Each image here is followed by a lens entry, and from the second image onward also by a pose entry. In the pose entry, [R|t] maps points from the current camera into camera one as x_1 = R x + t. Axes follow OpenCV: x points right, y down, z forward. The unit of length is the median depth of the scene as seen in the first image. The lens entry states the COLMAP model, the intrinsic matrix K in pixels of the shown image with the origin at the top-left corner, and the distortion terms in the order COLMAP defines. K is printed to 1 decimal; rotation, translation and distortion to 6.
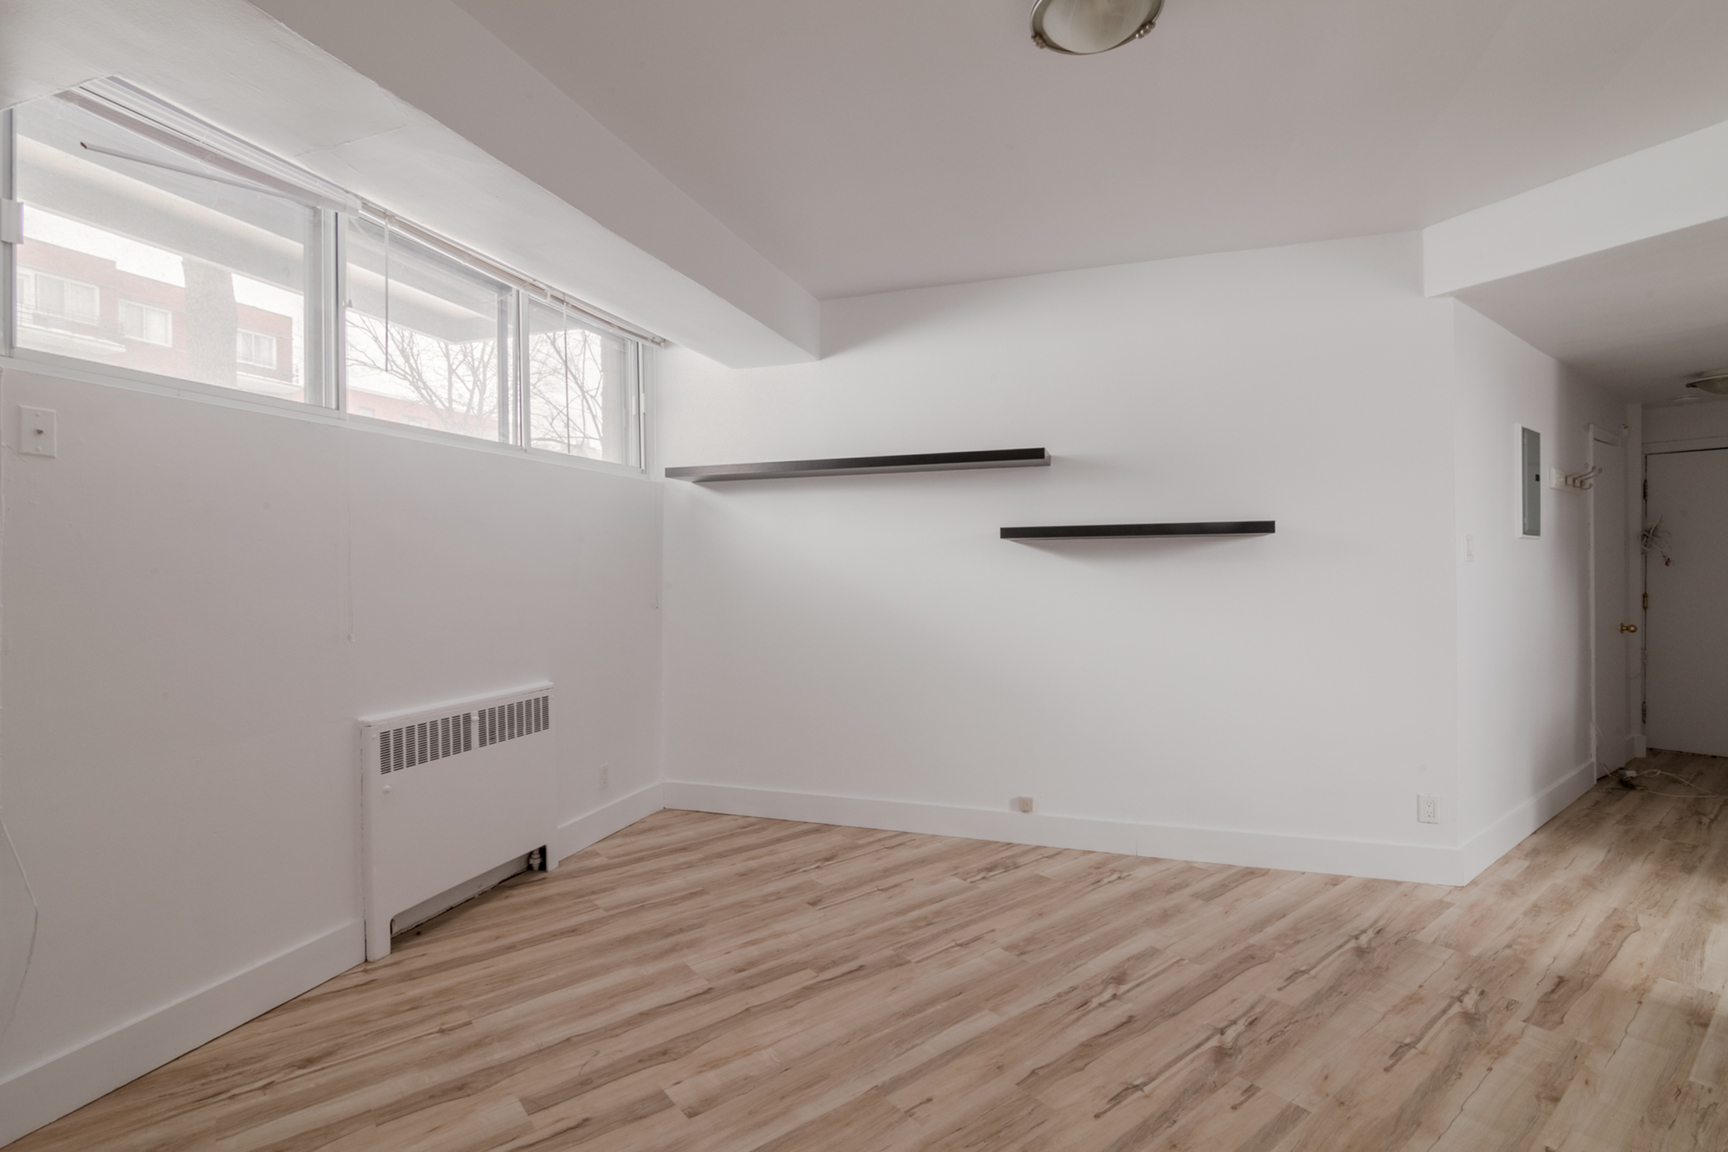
lens RADIAL K [[815.1, 0, 871.1], [0, 815.1, 575.4], [0, 0, 1]] dist [-0.014998, 0.001794]
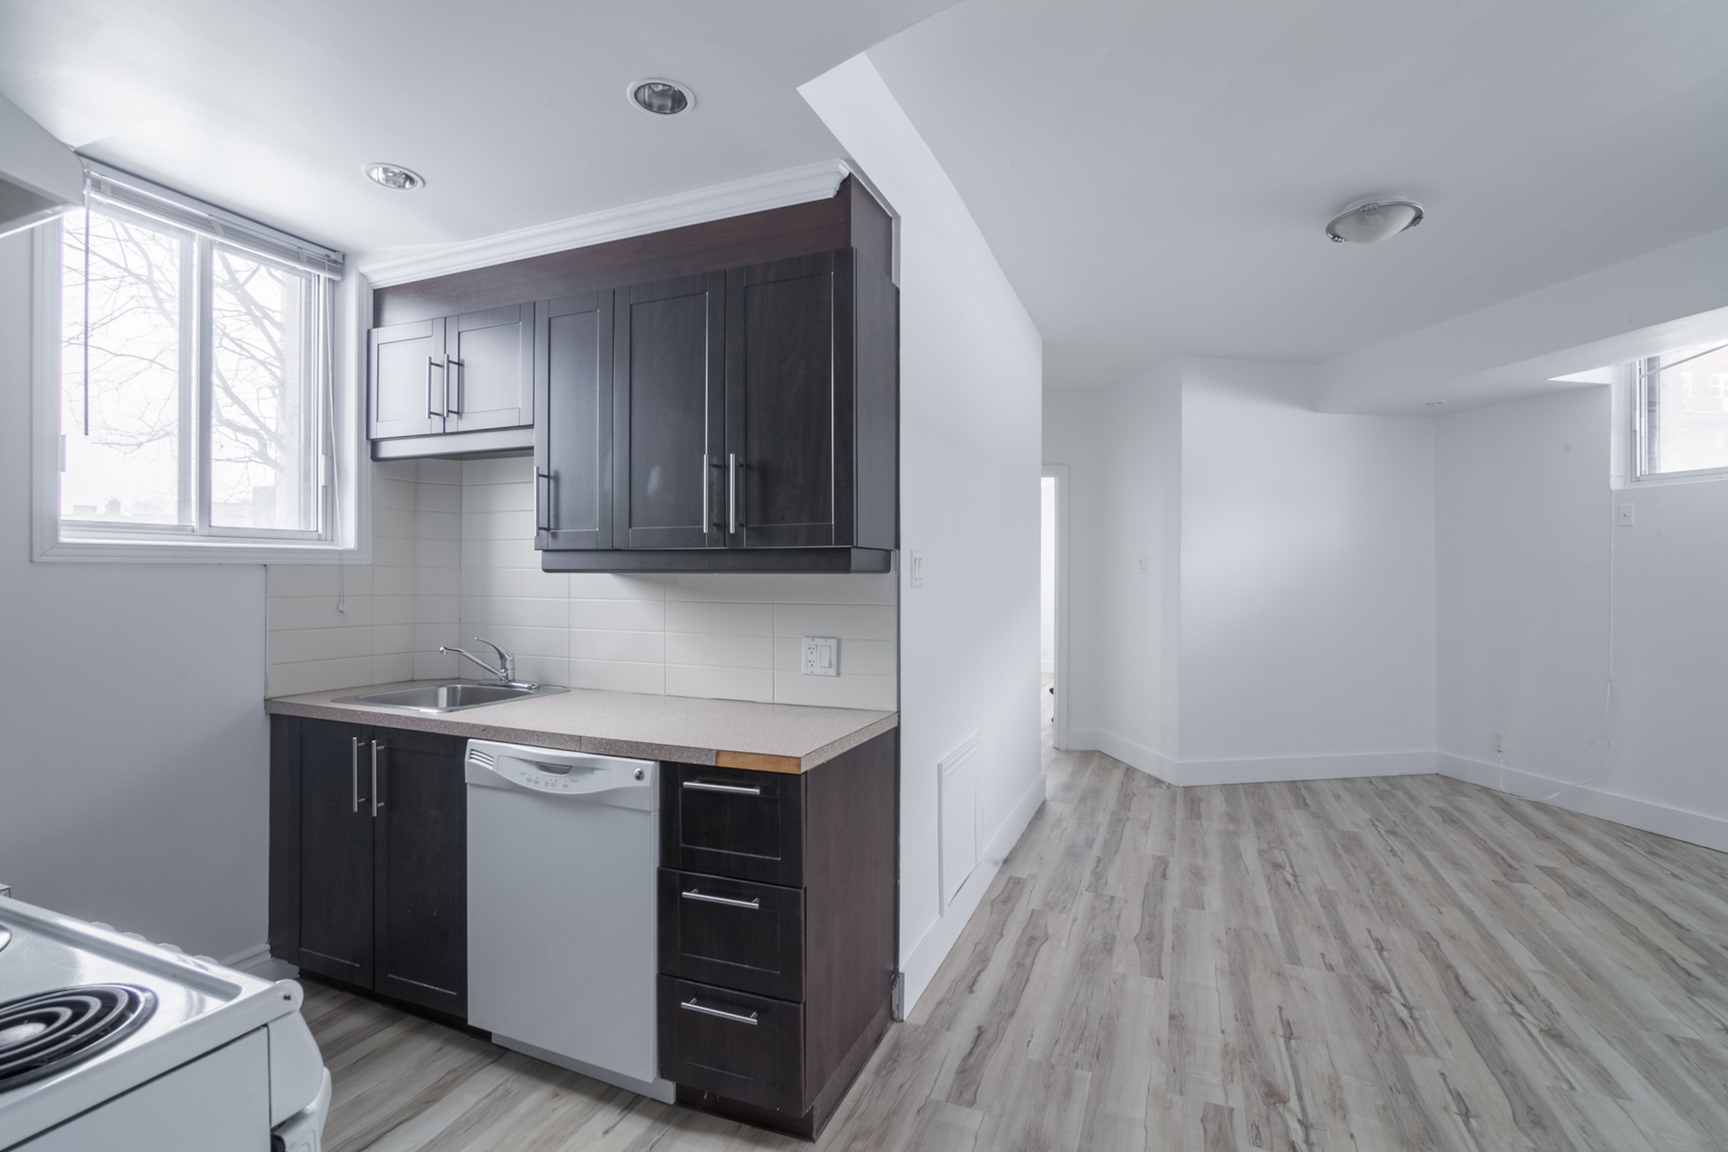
lens RADIAL K [[797.9, 0, 863.2], [0, 797.9, 575.8], [0, 0, 1]] dist [-0.014889, 0.001111]
pose [[-0.868839, 0.006293, -0.495055, 1.307263], [-0.001273, 0.999888, 0.014945, -0.027595], [0.495094, 0.013615, -0.868733, 1.273632]]
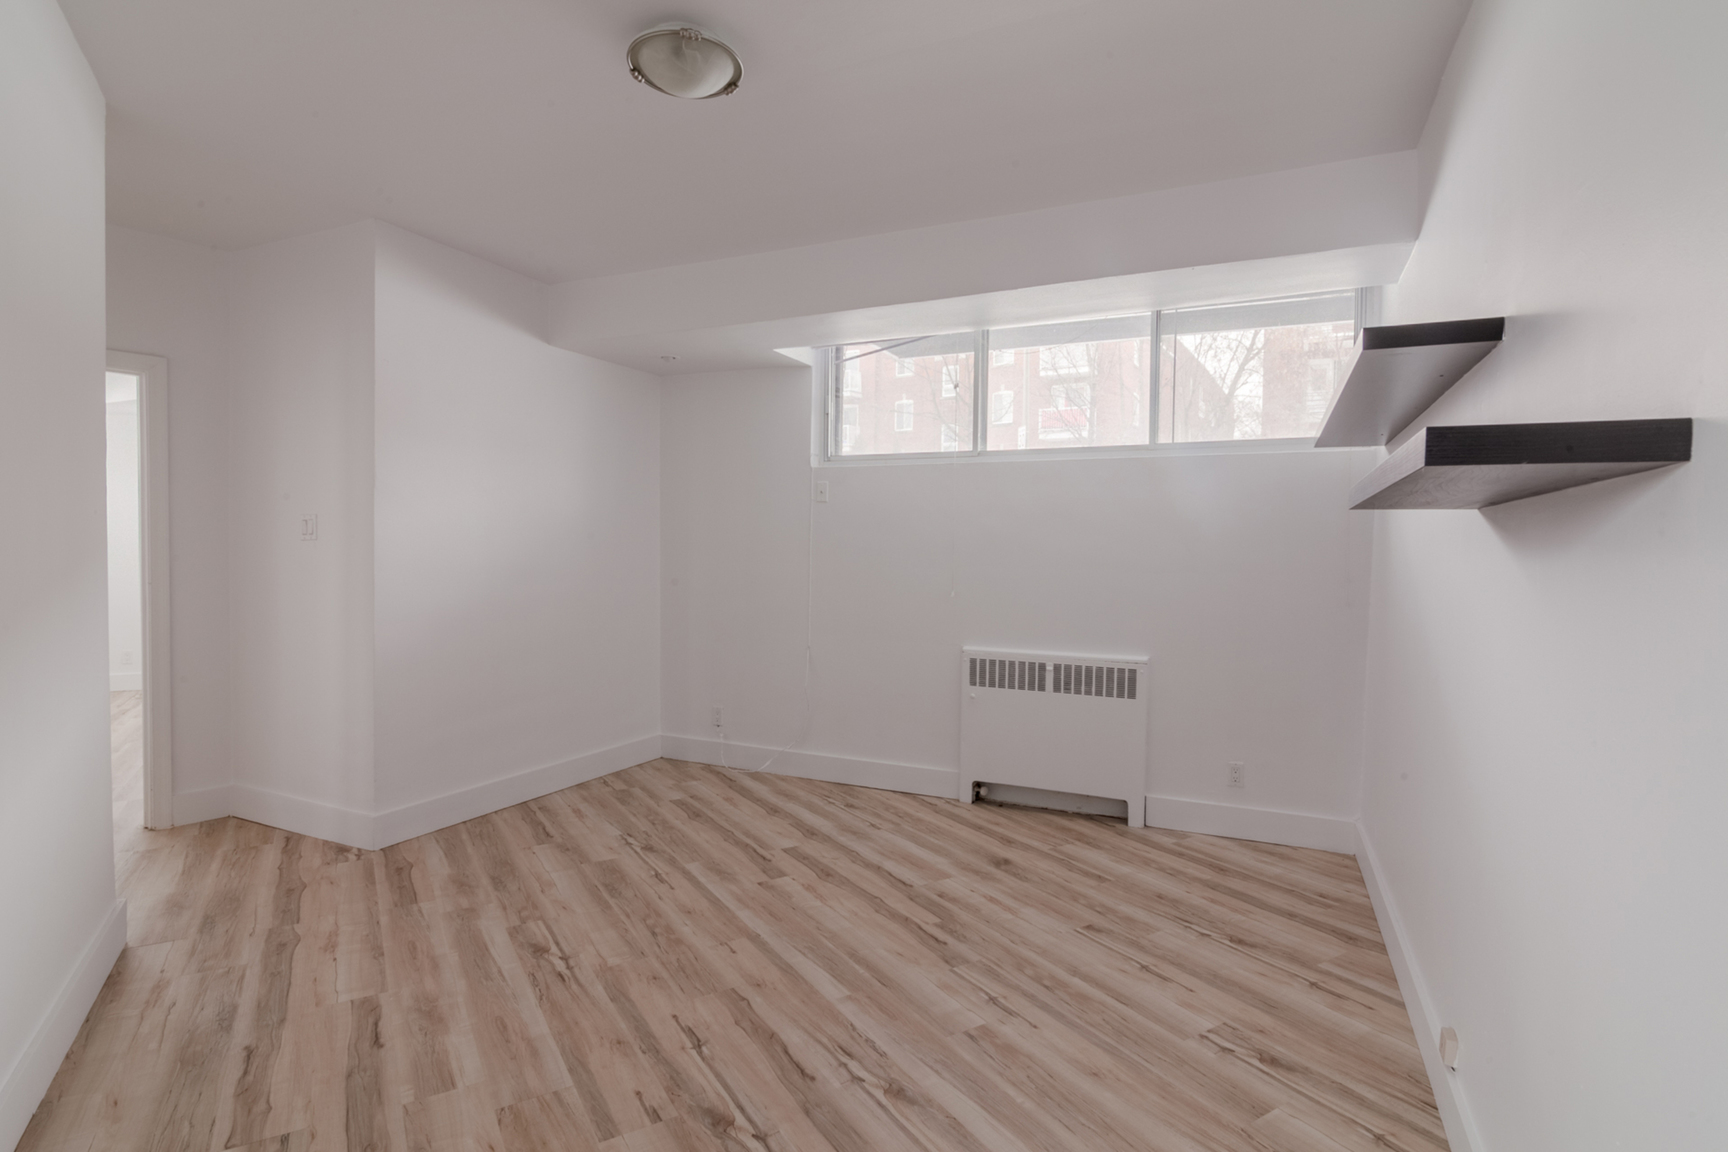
lens RADIAL K [[850.3, 0, 859.6], [0, 850.3, 573.7], [0, 0, 1]] dist [-0.006346, 0.000233]
pose [[-0.115663, 0.036245, -0.992627, 1.013013], [-0.021485, 0.999009, 0.038982, -0.025144], [0.993056, 0.025835, -0.114770, 0.967025]]
